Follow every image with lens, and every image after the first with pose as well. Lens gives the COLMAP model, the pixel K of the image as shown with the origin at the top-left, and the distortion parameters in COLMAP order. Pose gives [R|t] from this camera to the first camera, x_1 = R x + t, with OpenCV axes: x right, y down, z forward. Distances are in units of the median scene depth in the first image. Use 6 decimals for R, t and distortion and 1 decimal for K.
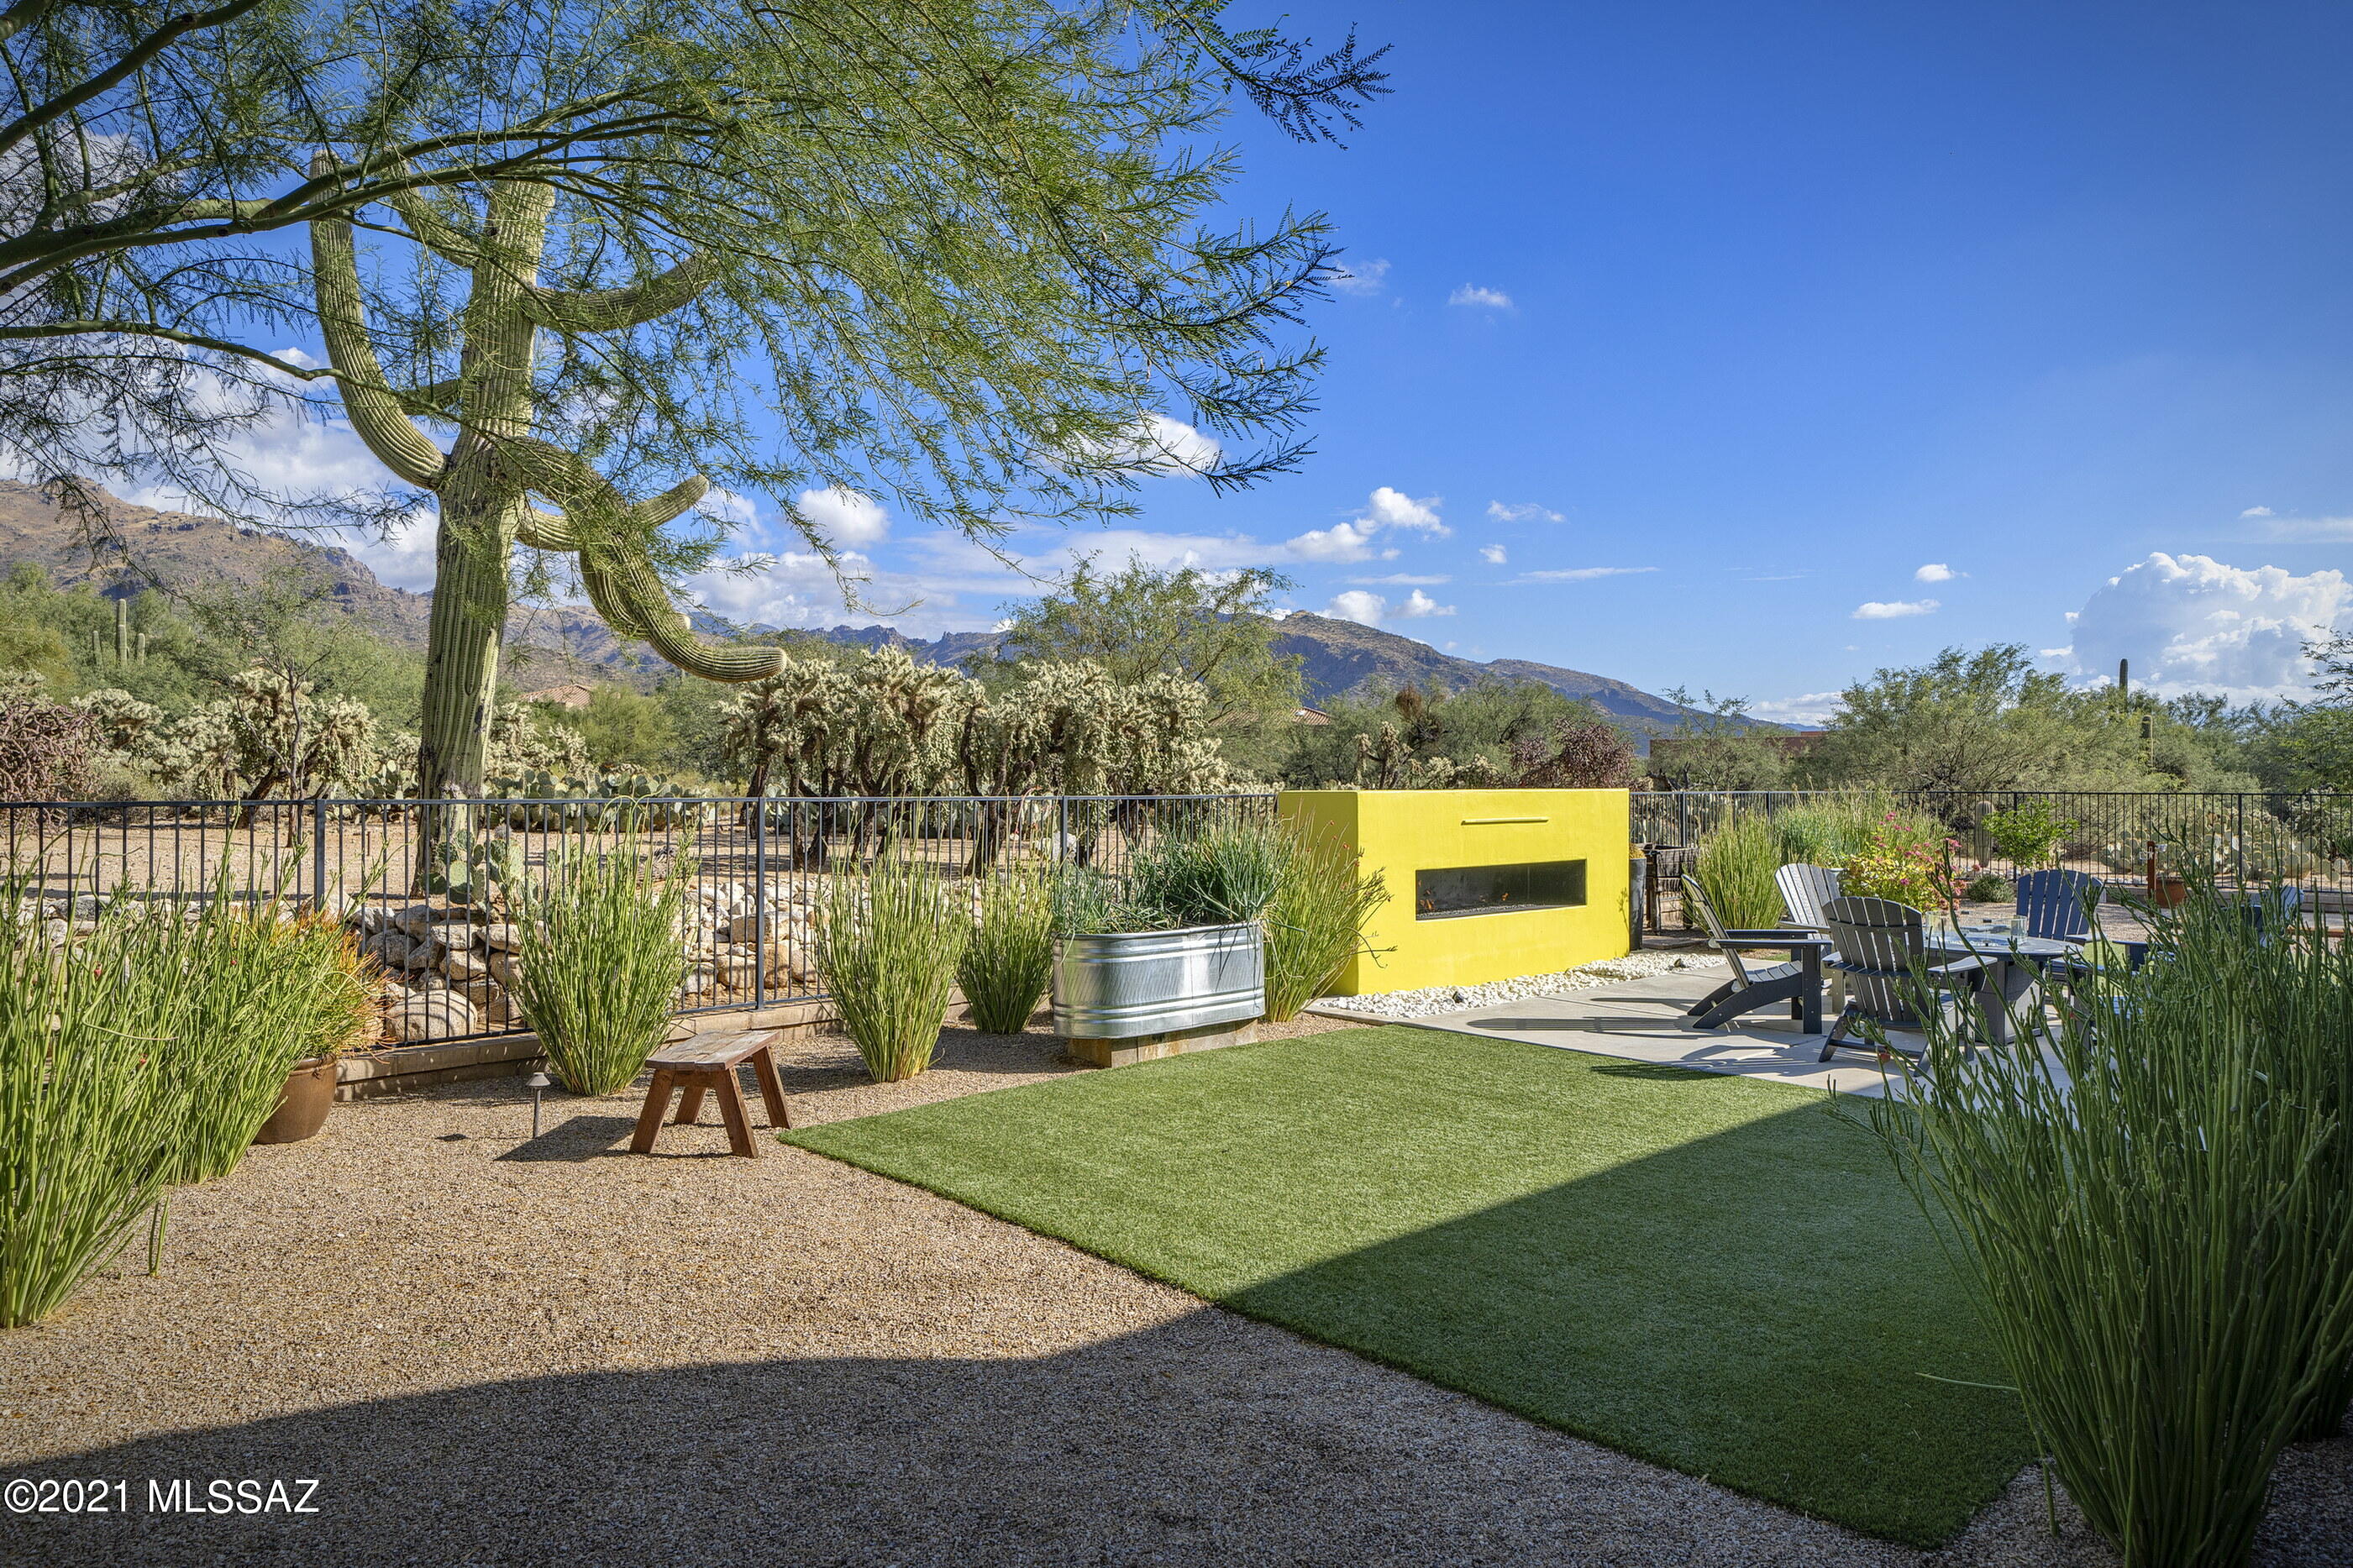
lens RADIAL K [[1495.6, 0, 1172.6], [0, 1495.6, 761.9], [0, 0, 1]] dist [-0.001052, 0.001341]
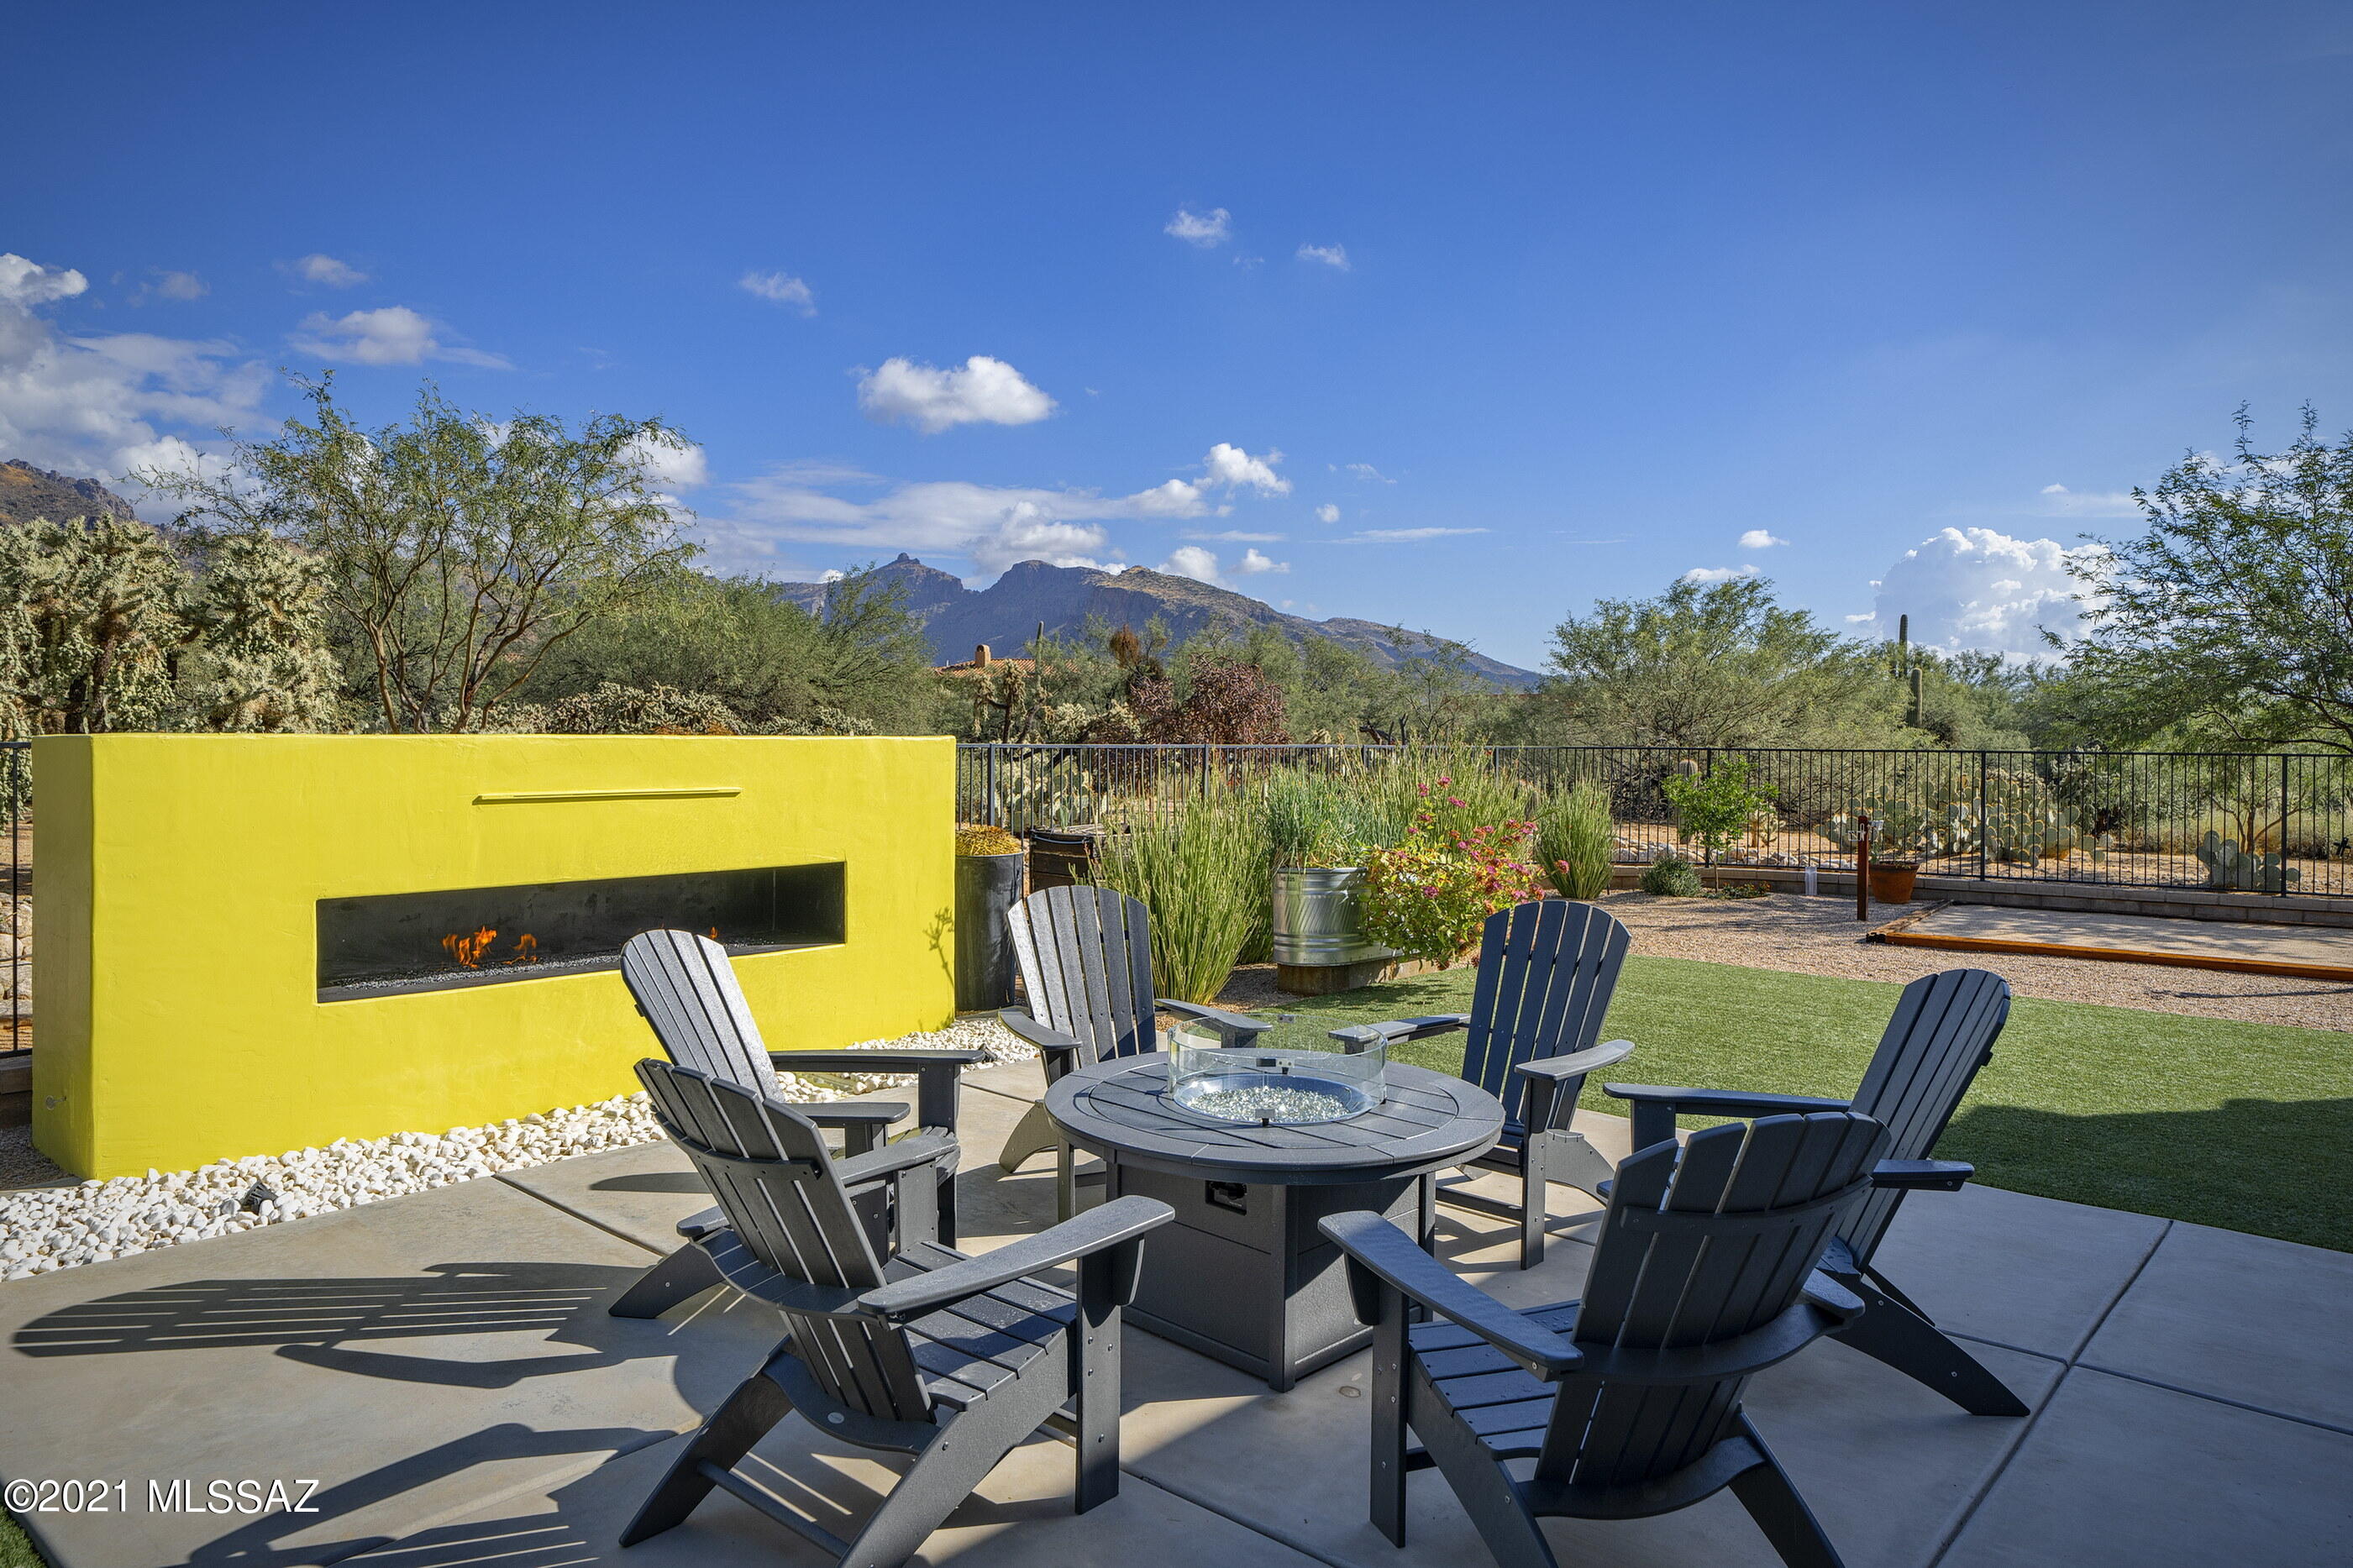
lens RADIAL K [[1495.6, 0, 1166.8], [0, 1495.6, 745.2], [0, 0, 1]] dist [-0.001052, 0.001341]
pose [[0.994853, 0.004665, 0.101225, 0.143528], [-0.006504, 0.999820, 0.017841, 0.004806], [-0.101124, -0.018407, 0.994704, 0.184029]]
